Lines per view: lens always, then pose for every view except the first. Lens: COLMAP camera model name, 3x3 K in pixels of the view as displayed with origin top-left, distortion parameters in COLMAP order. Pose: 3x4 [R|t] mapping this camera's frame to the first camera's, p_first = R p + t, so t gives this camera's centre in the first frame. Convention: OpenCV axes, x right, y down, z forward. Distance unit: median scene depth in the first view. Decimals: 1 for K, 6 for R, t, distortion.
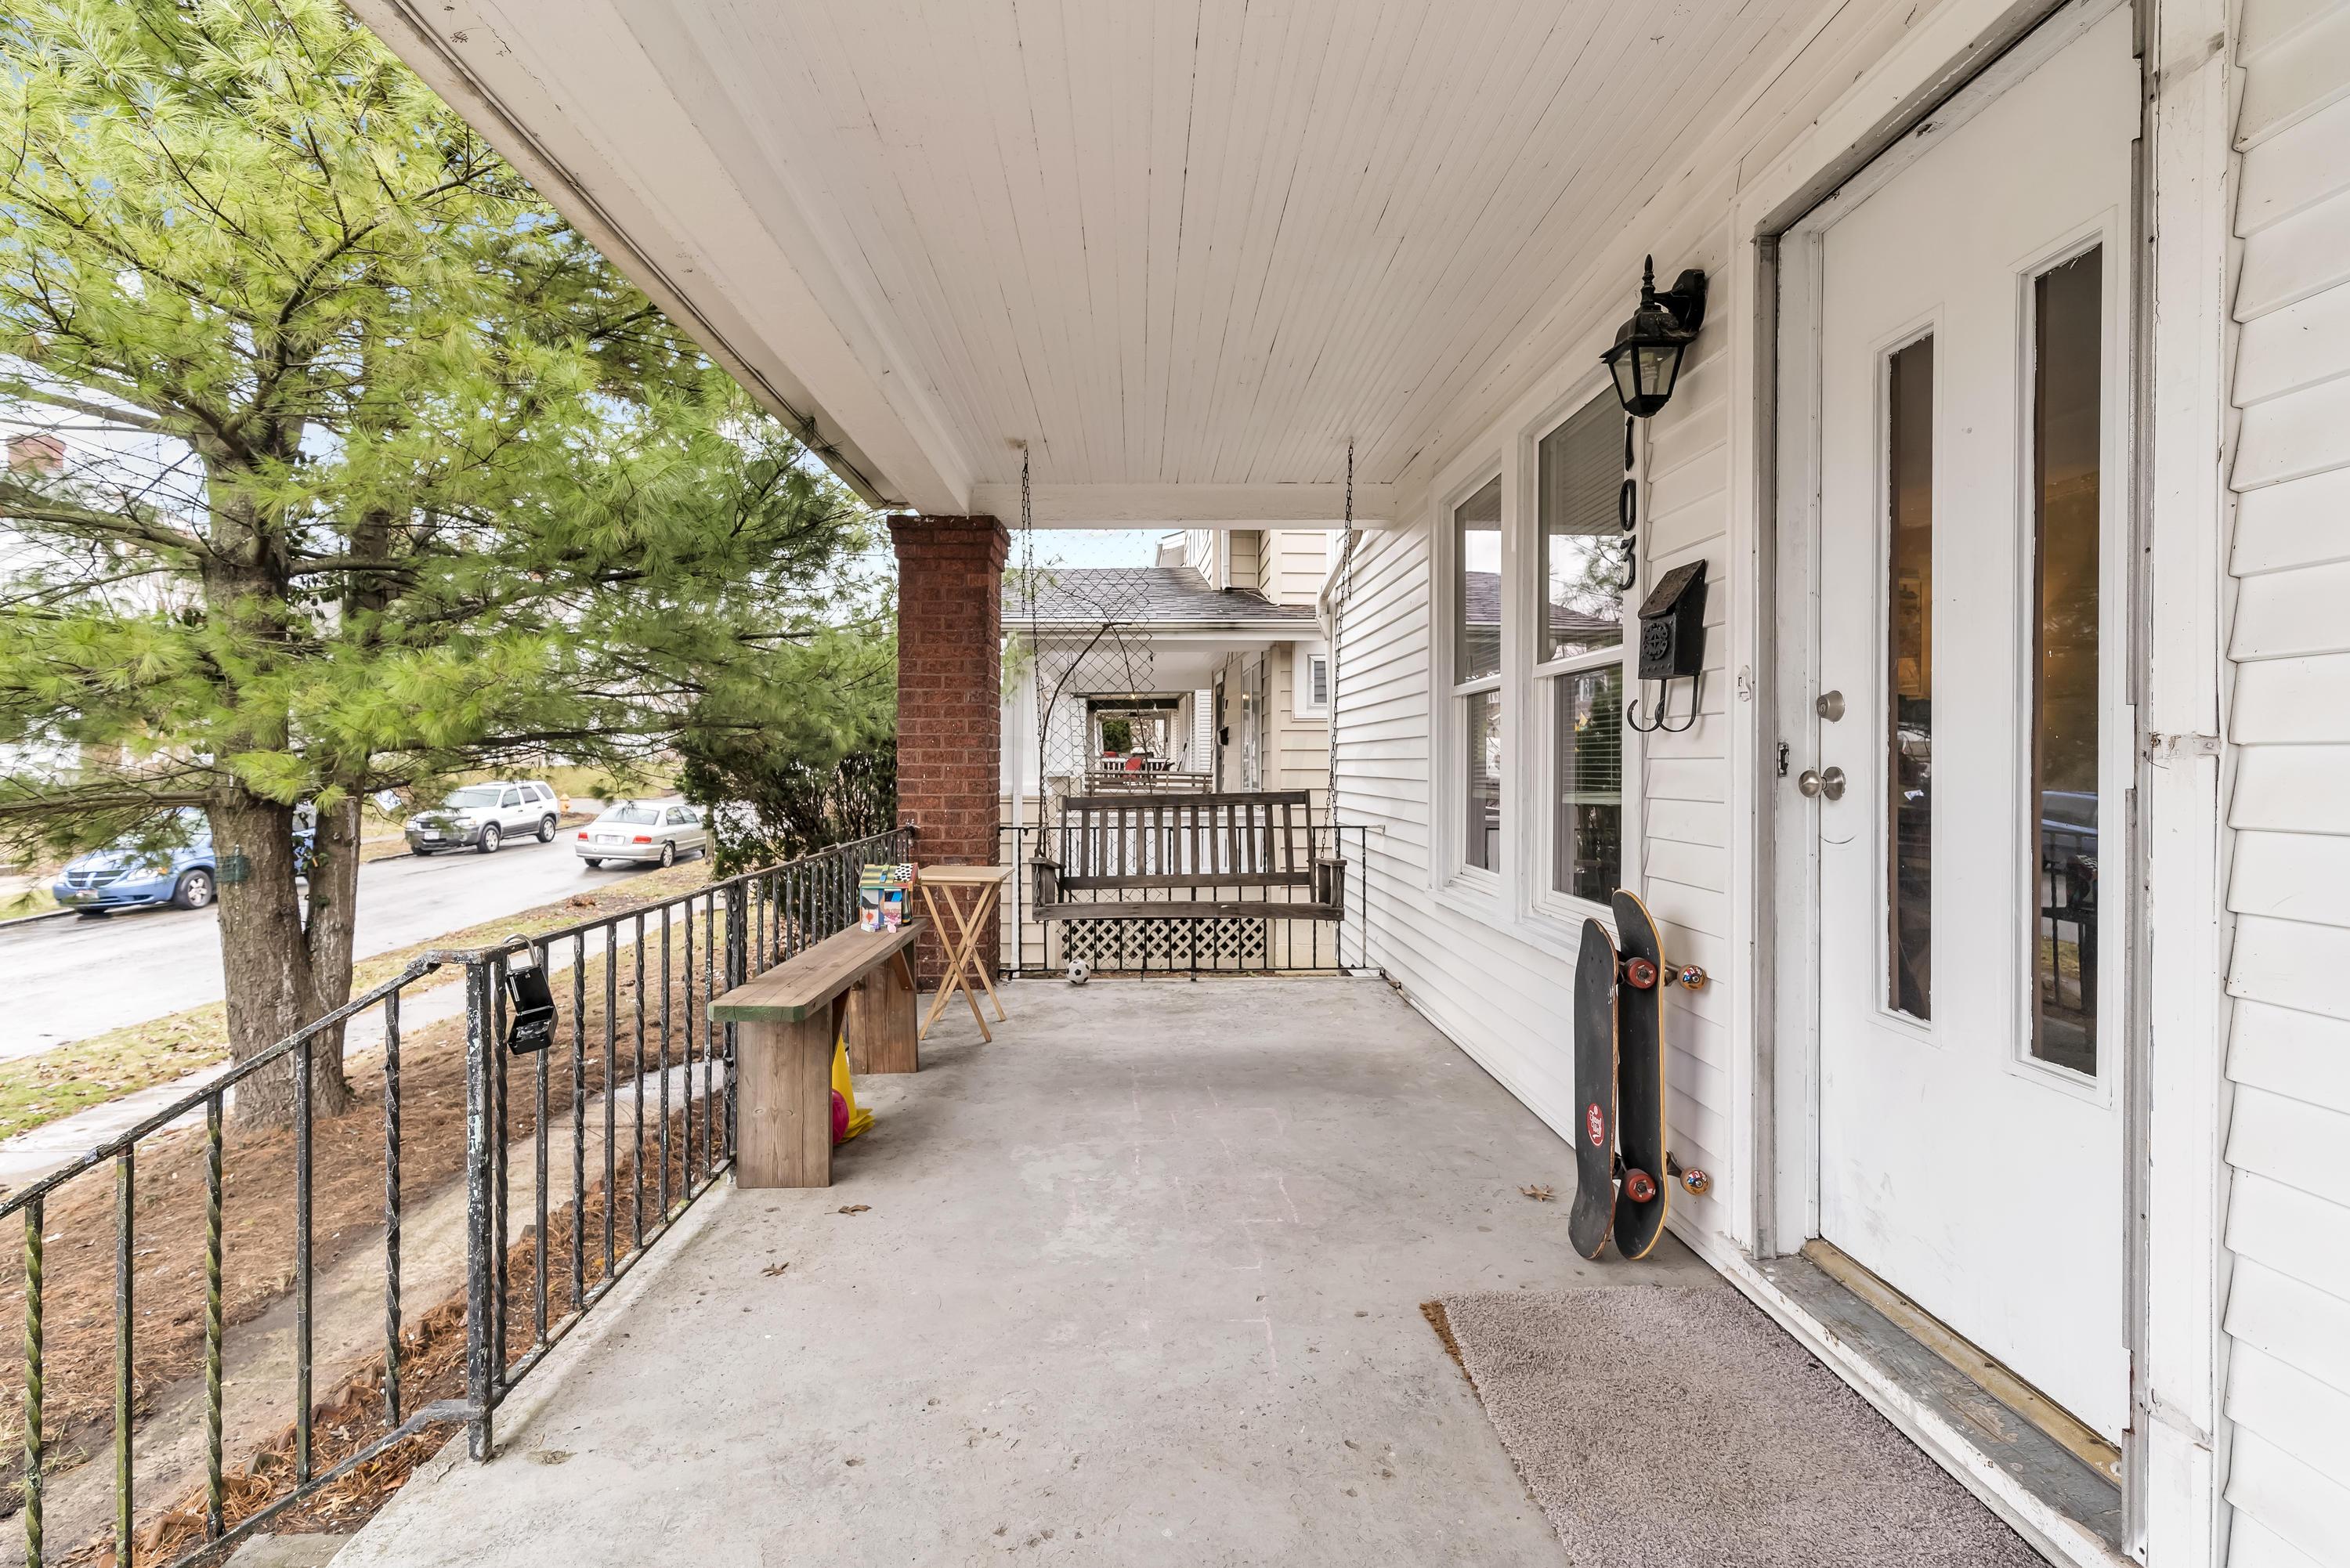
lens RADIAL K [[1055.3, 0, 1164.3], [0, 1055.3, 777.9], [0, 0, 1]] dist [0.001108, 0.000267]
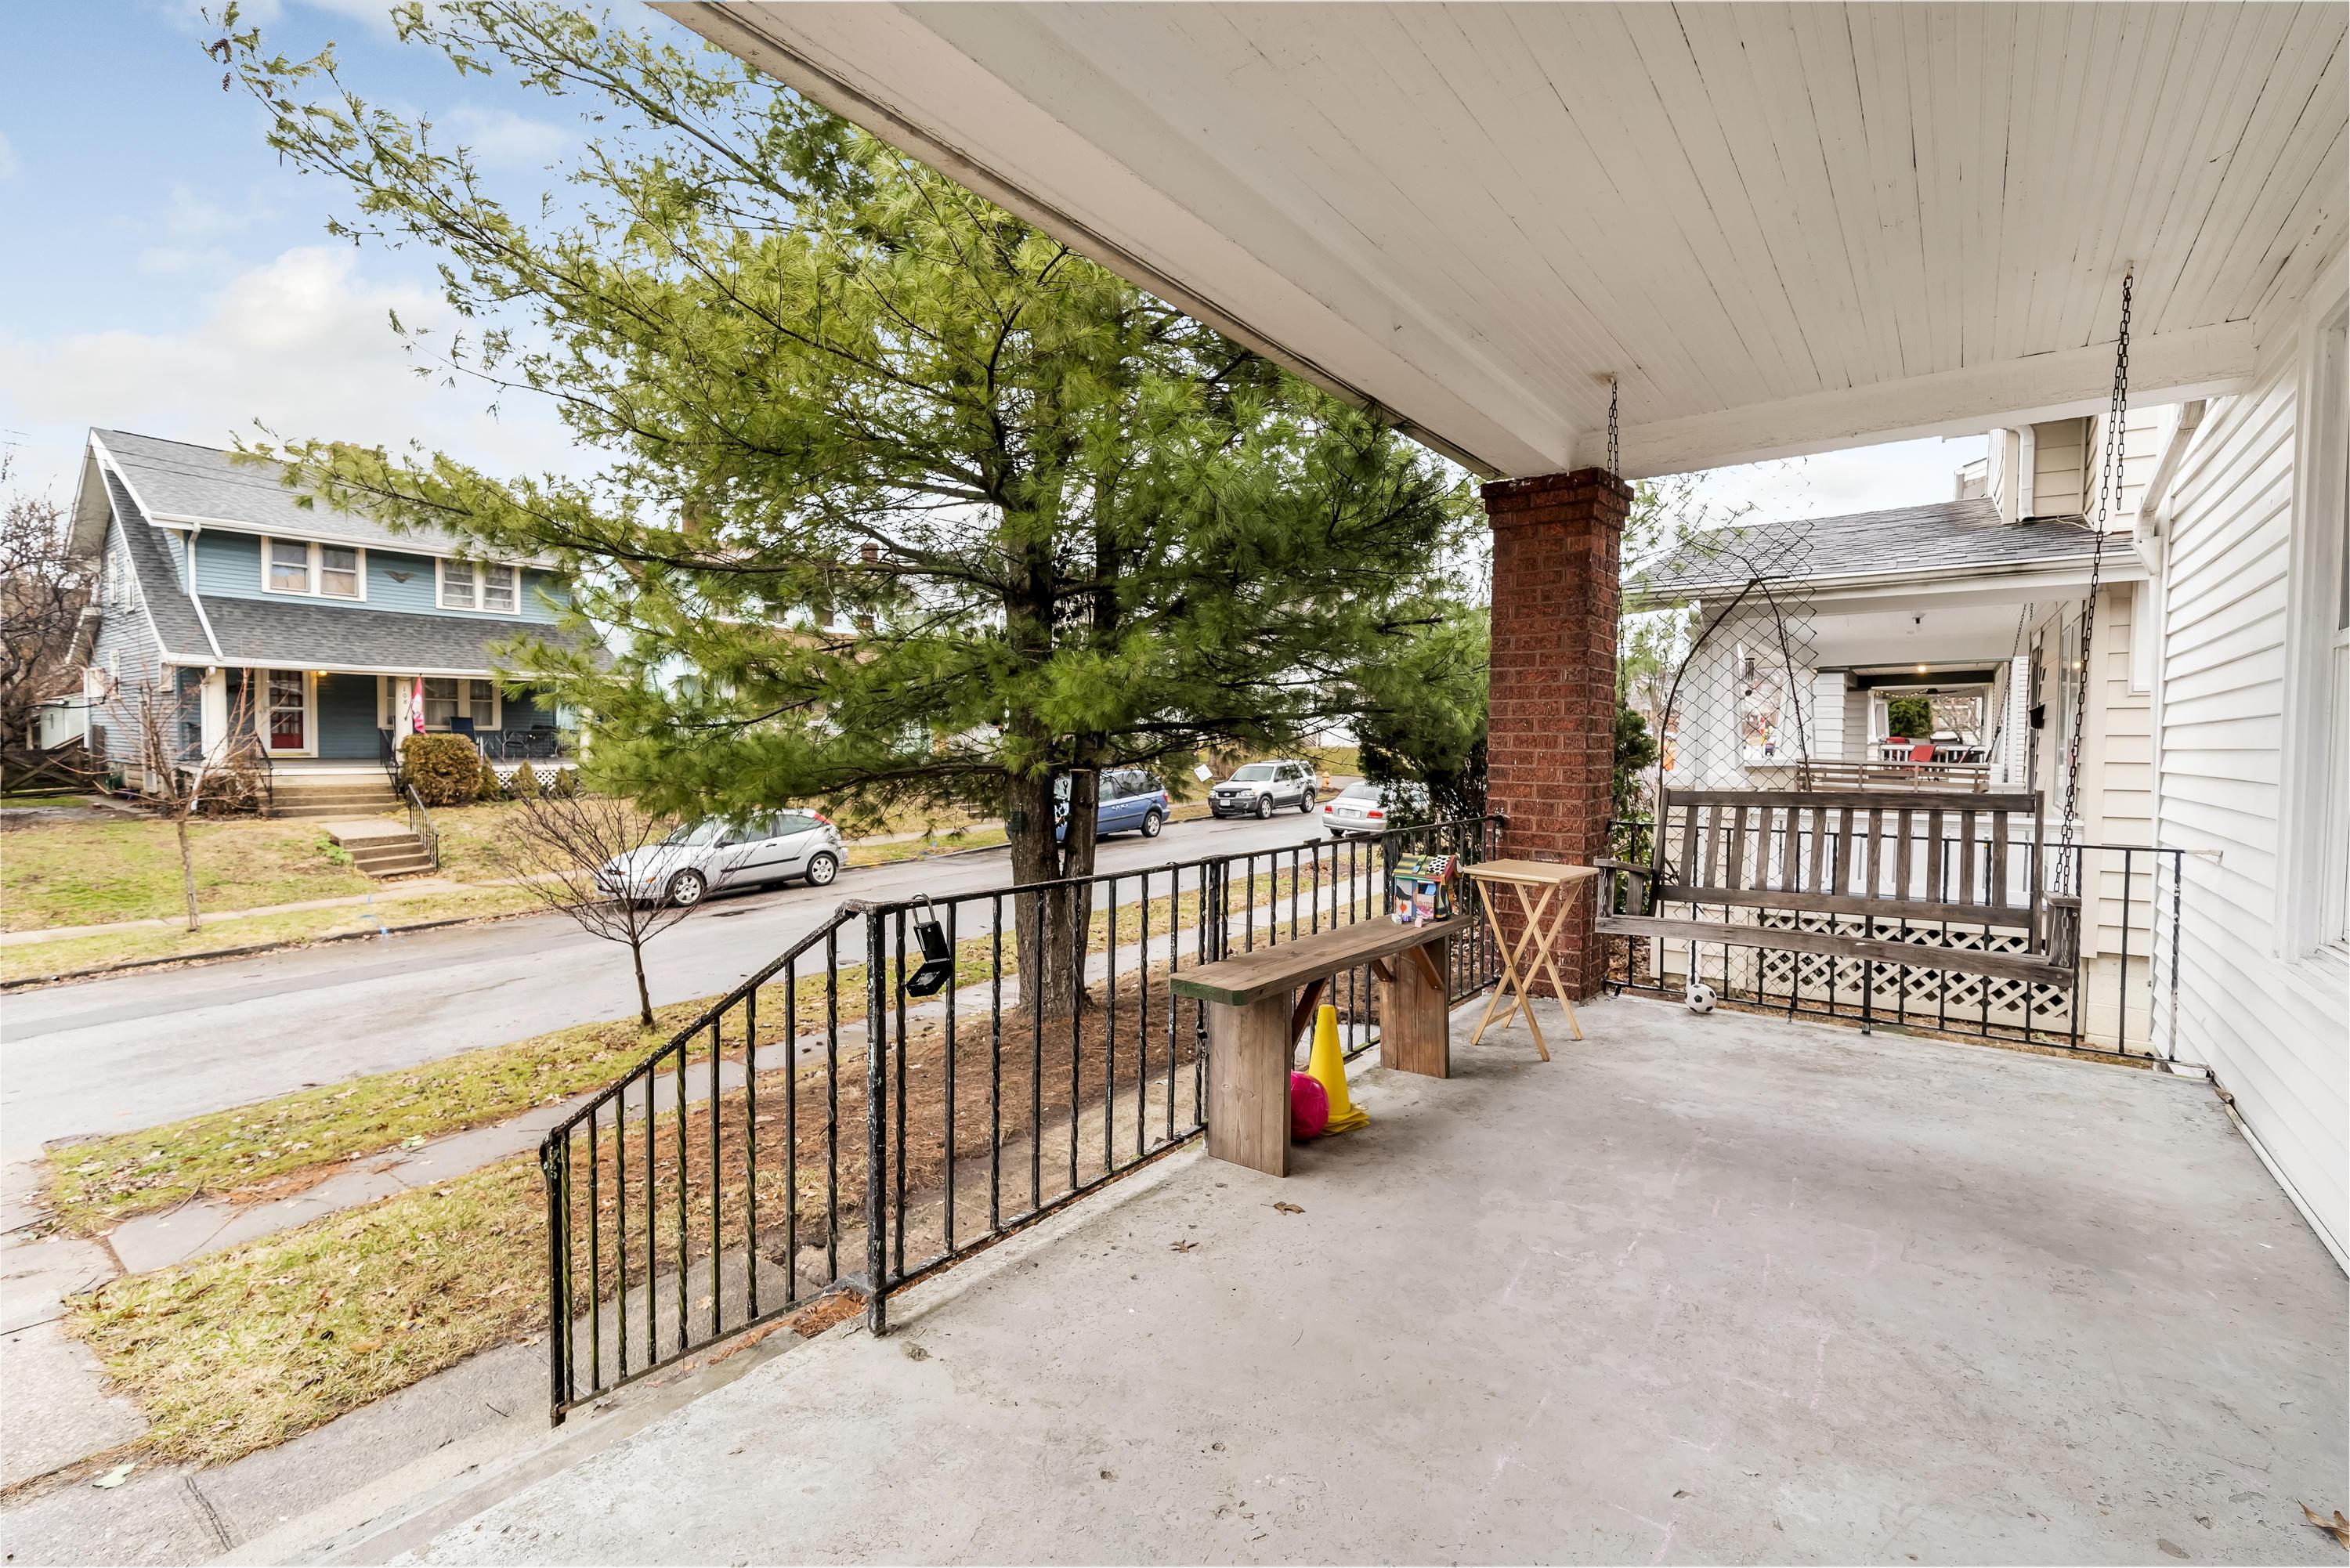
lens RADIAL K [[1036.0, 0, 1175.0], [0, 1036.0, 784.0], [0, 0, 1]] dist [0.001425, -0.000187]
pose [[0.783178, 0.032298, -0.620958, 0.110169], [-0.018786, 0.999423, 0.028289, -0.002817], [0.621514, -0.010490, 0.783333, 0.105687]]
